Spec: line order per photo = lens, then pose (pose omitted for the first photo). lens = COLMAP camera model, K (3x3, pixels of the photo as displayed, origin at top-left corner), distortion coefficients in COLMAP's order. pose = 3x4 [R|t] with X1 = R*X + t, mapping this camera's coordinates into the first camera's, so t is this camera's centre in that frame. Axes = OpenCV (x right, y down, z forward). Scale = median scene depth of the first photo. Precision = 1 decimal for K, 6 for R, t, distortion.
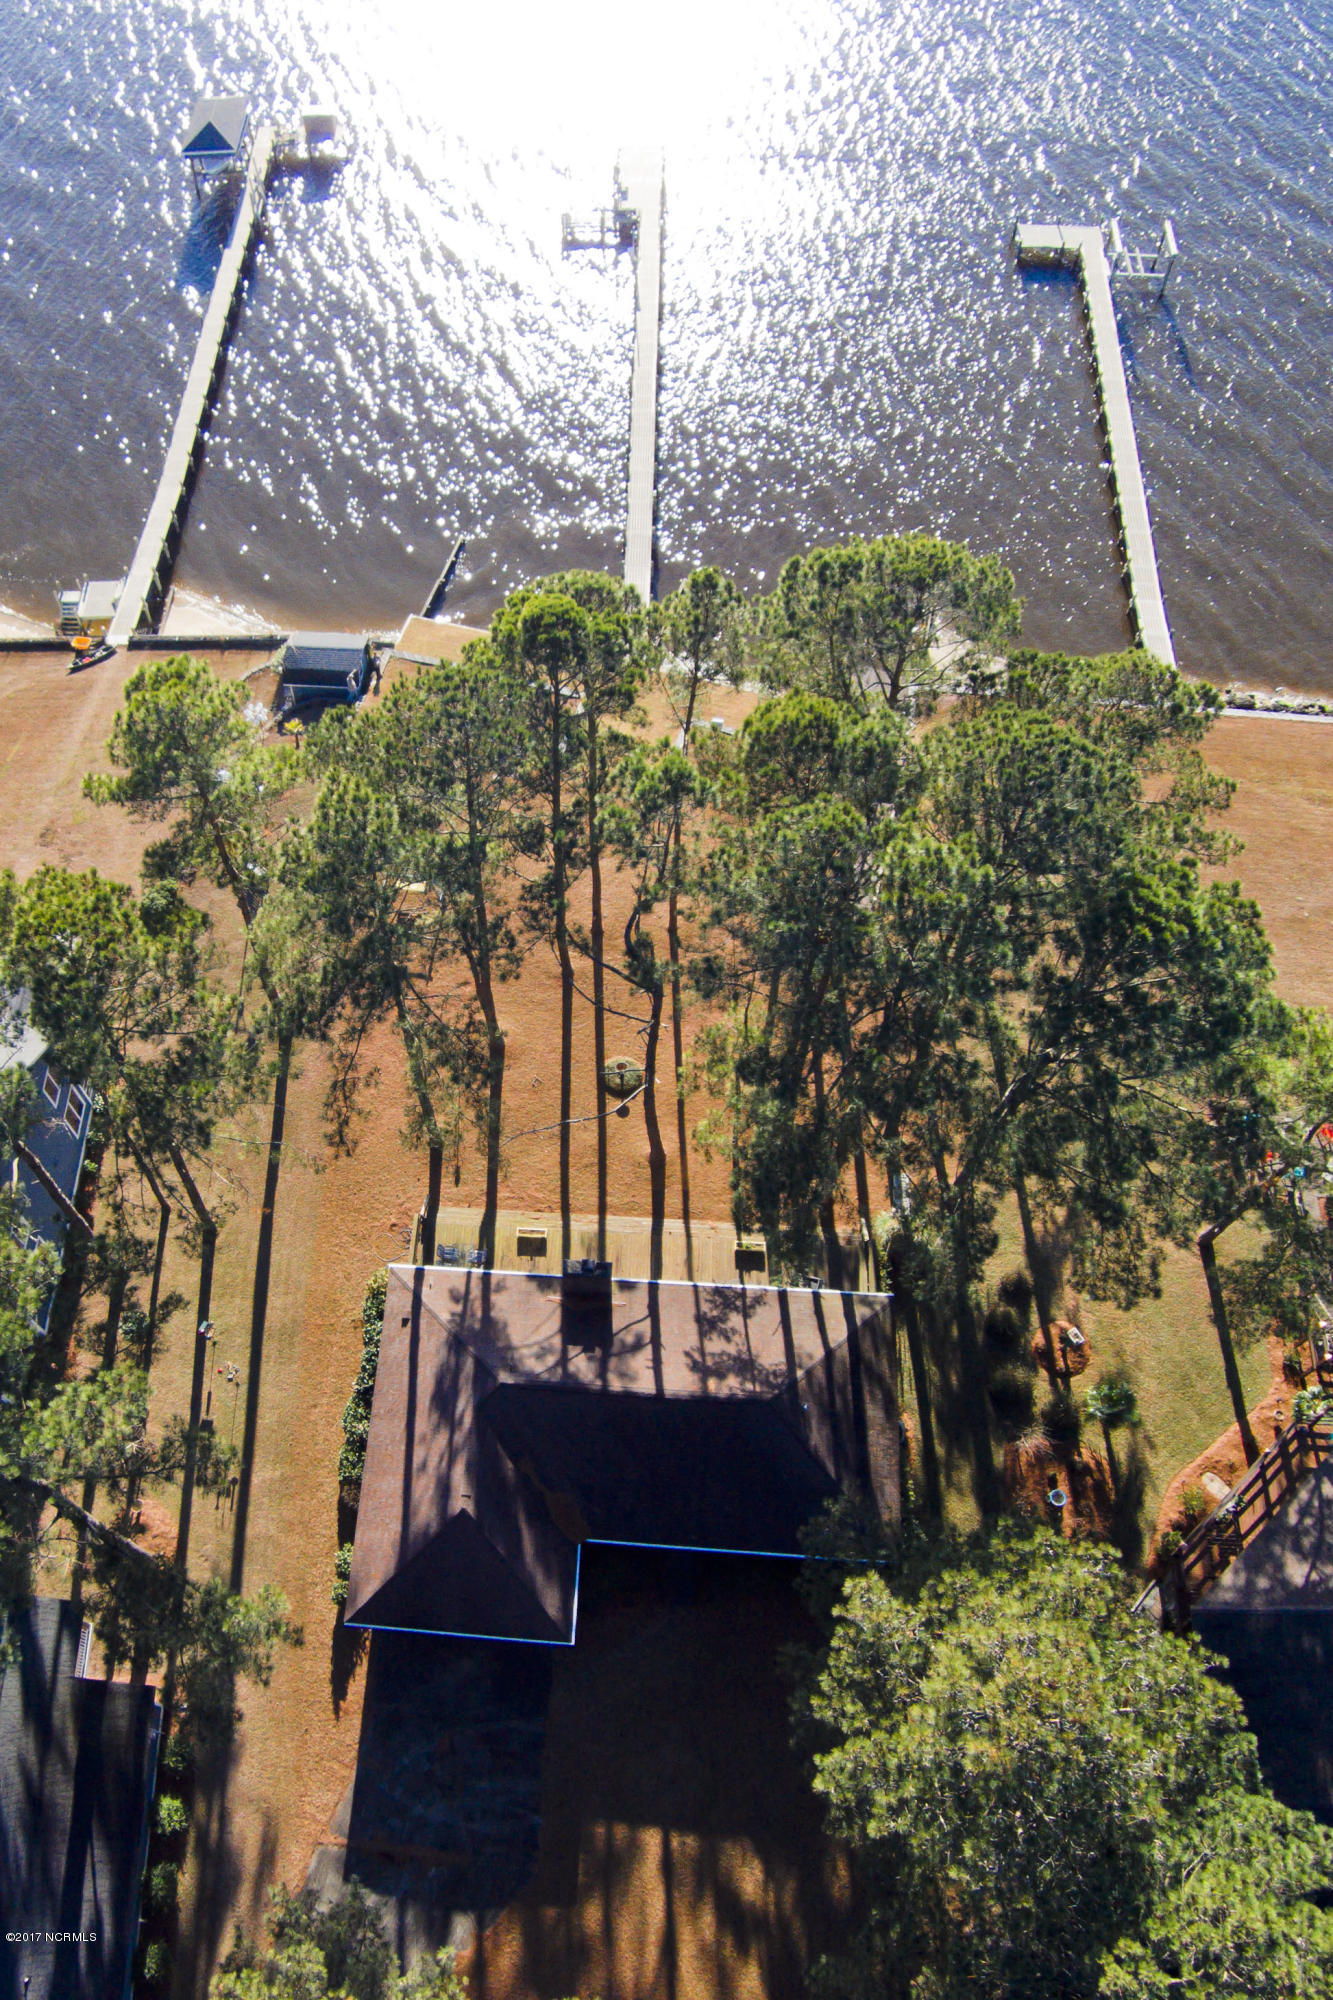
lens RADIAL K [[1770.2, 0, 452.4], [0, 1770.2, 1007.1], [0, 0, 1]] dist [-0.083358, -0.002008]
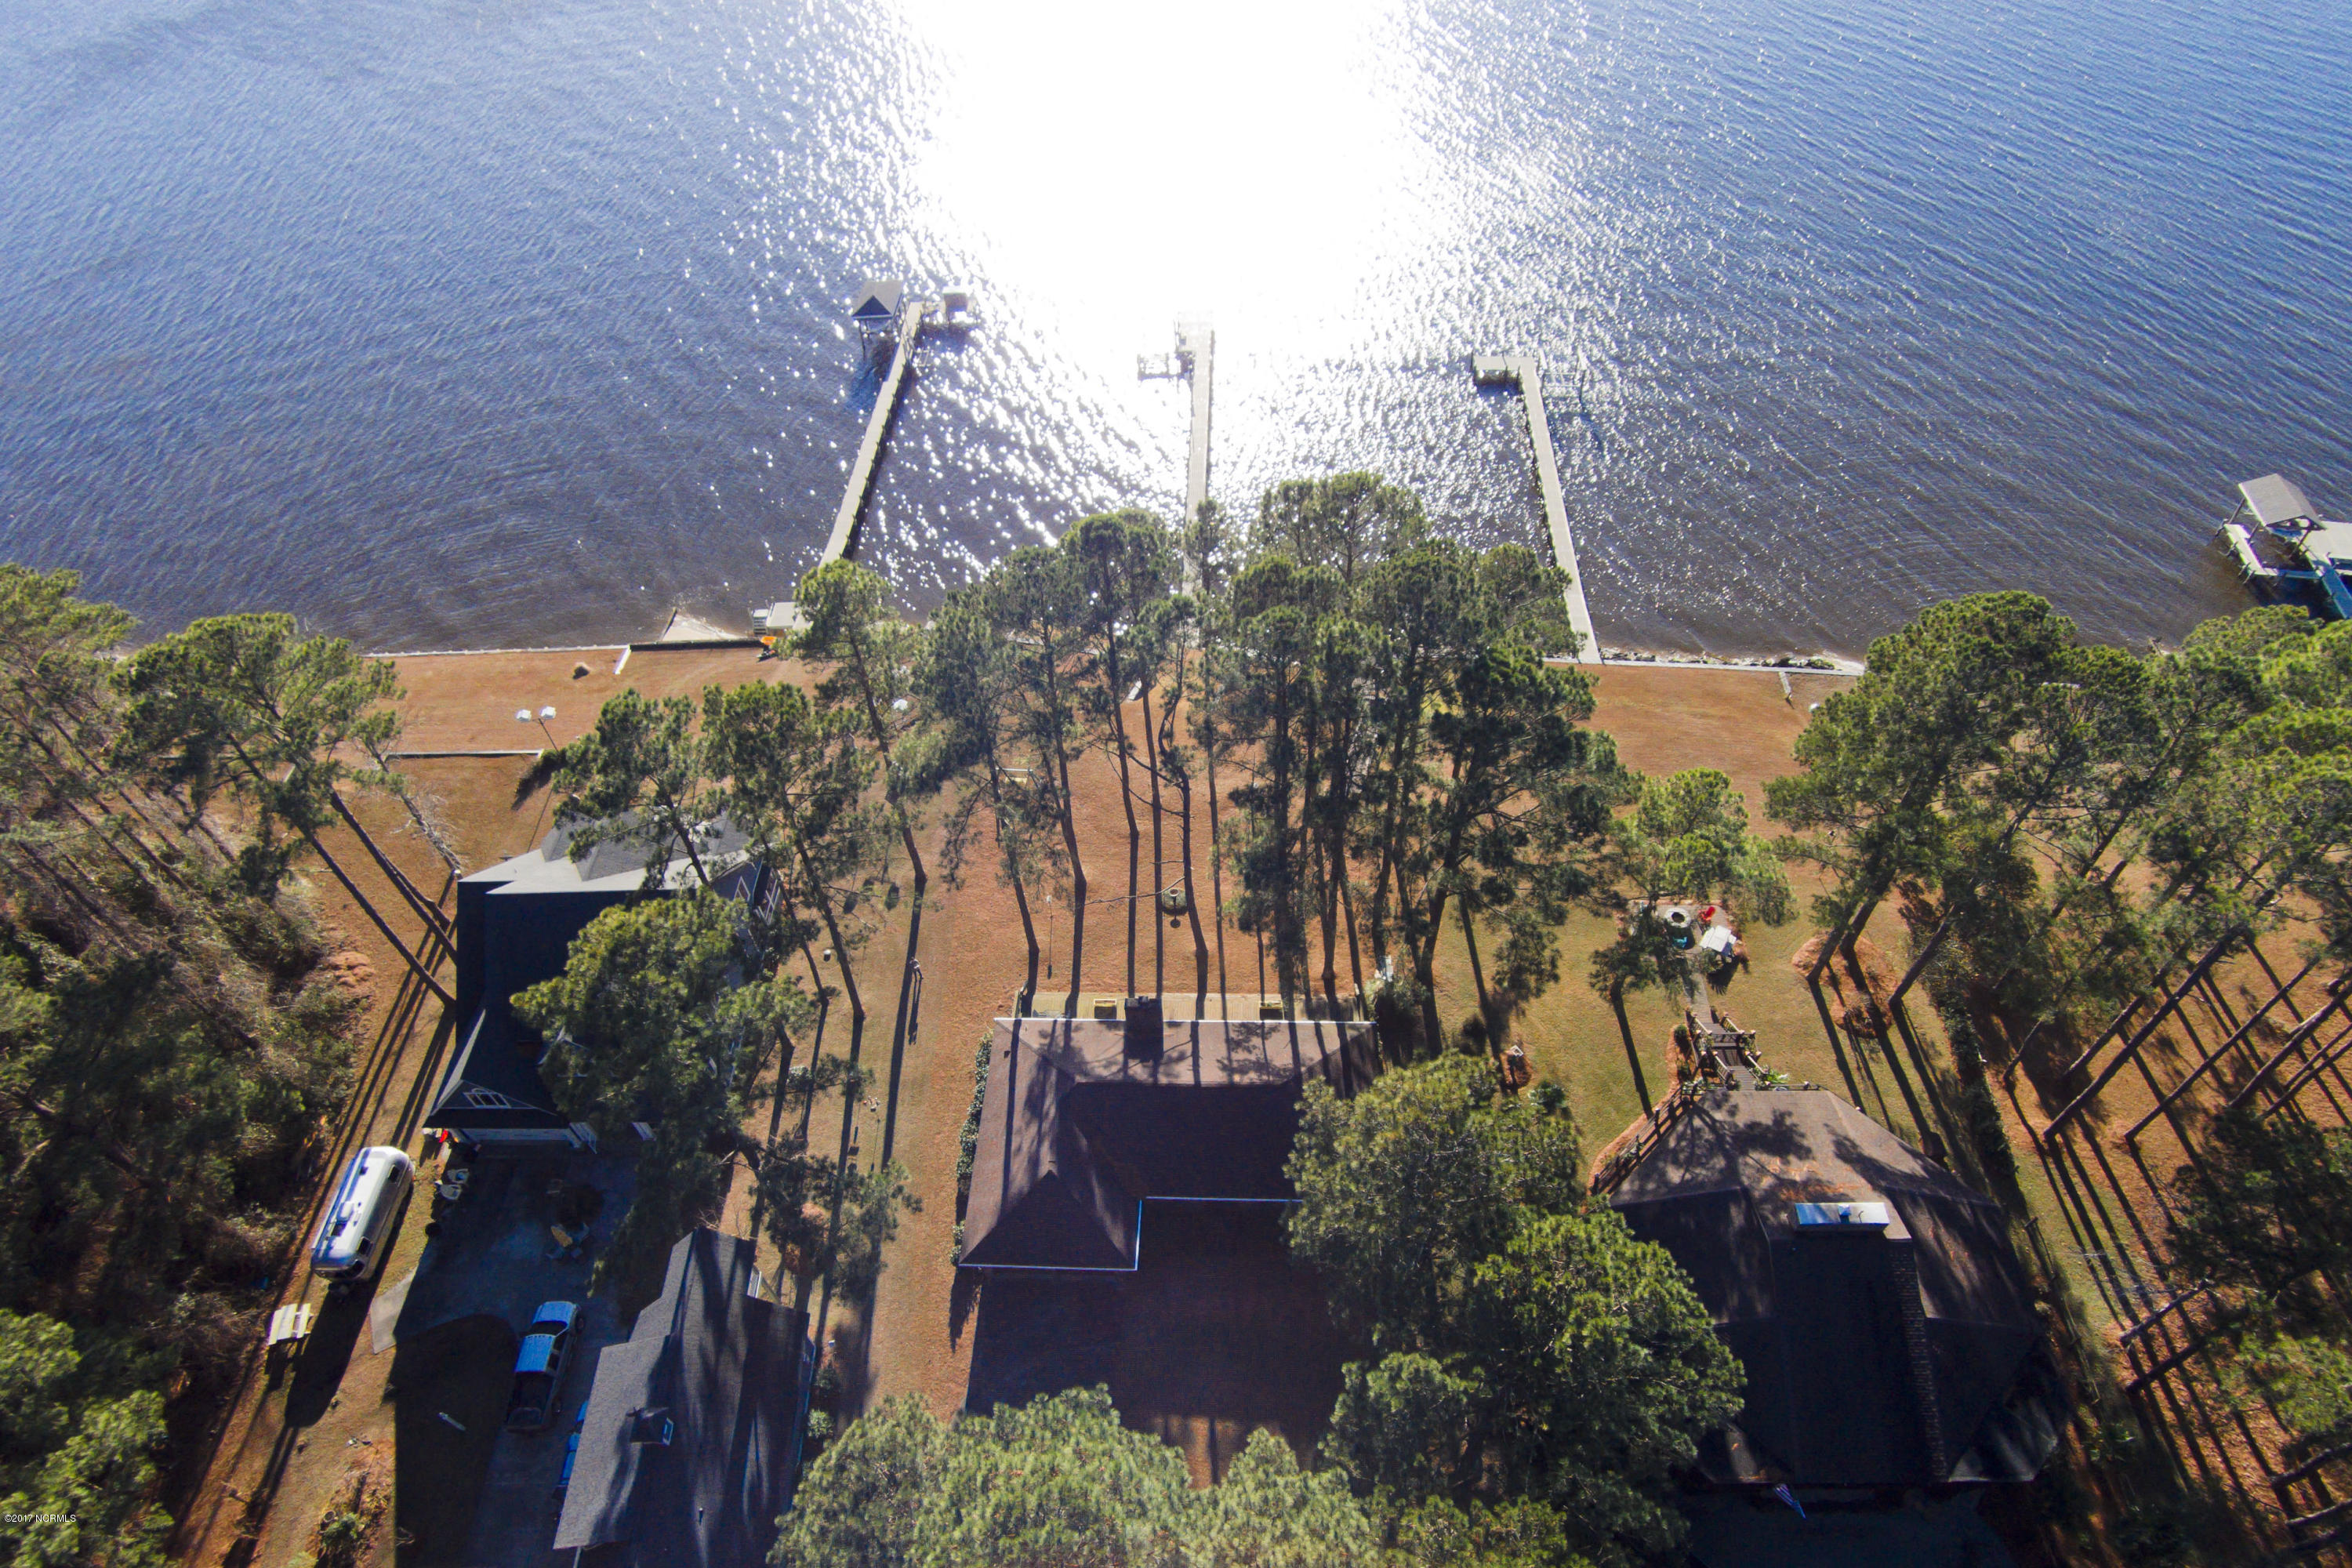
lens RADIAL K [[1589.8, 0, 1206.6], [0, 1589.8, 892.5], [0, 0, 1]] dist [-0.100851, 0.040910]
pose [[0.997757, -0.022413, 0.063083, 0.050383], [0.033565, 0.982780, -0.181707, 0.279701], [-0.057924, 0.183417, 0.981327, -0.186399]]
